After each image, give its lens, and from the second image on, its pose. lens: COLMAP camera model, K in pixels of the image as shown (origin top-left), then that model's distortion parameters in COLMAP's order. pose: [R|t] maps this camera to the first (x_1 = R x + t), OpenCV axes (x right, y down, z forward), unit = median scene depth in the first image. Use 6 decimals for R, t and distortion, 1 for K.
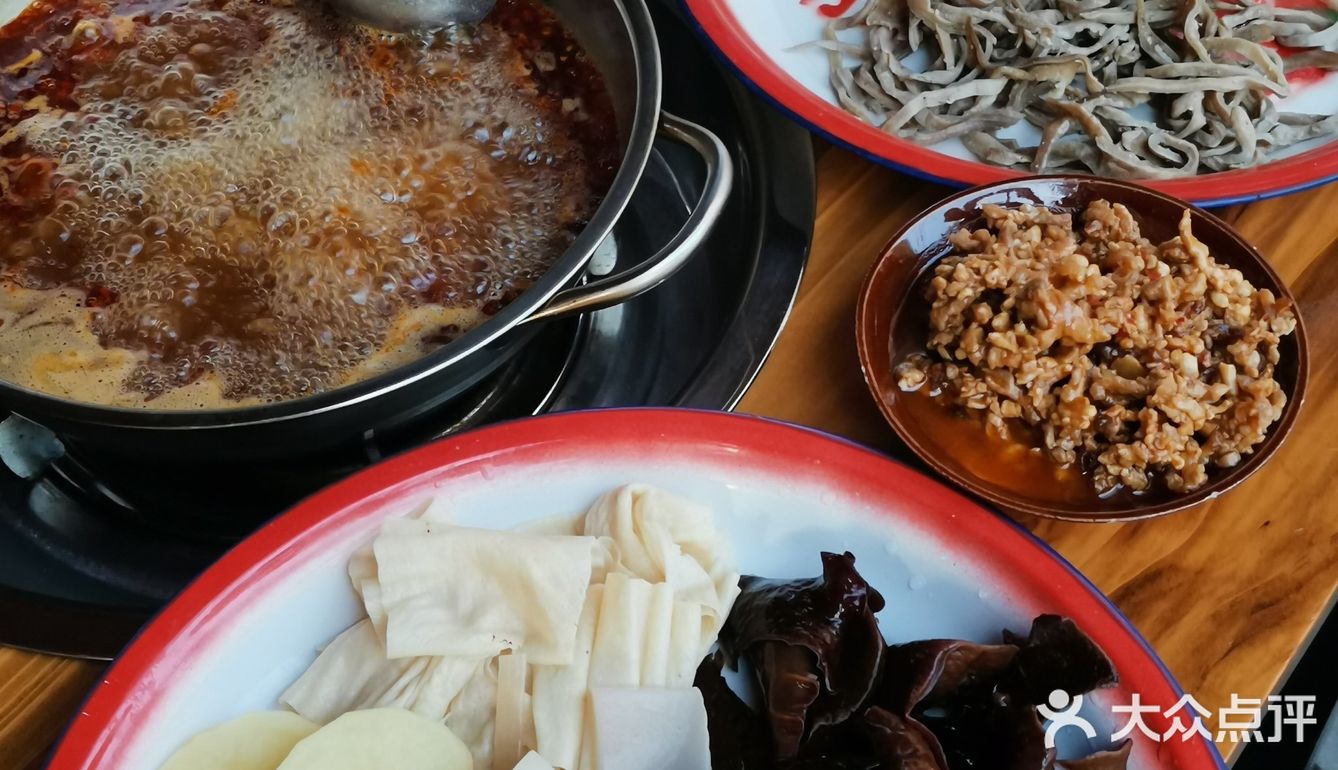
lens RADIAL K [[1402.4, 0, 669.0], [0, 1402.4, 385.6], [0, 0, 1]] dist [0.001065, 0.000000]
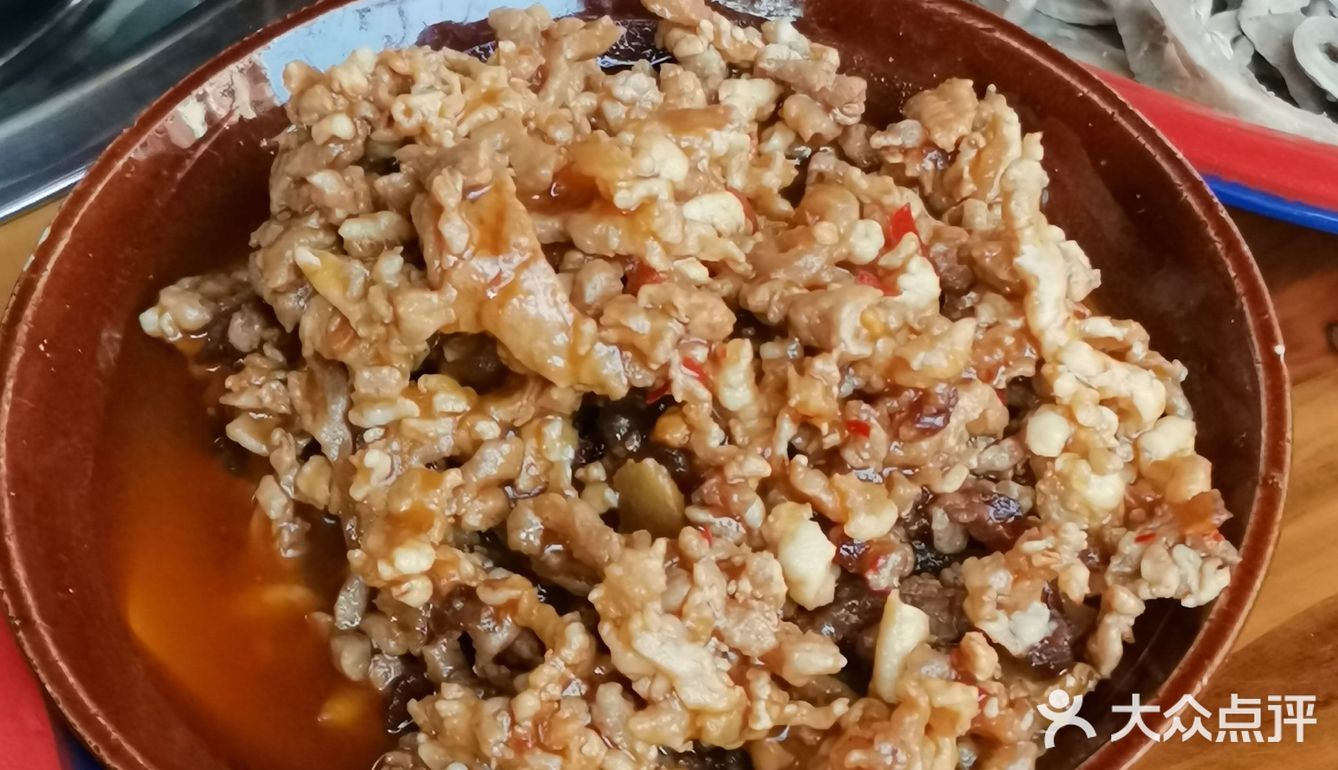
lens RADIAL K [[2451.4, 0, 669.2], [0, 2451.4, 384.5], [0, 0, 1]] dist [0.039652, 0.000000]
pose [[0.909182, 0.375972, -0.178979, 0.422977], [-0.377199, 0.925695, 0.028460, -0.055853], [0.176380, 0.041636, 0.983441, 0.422764]]
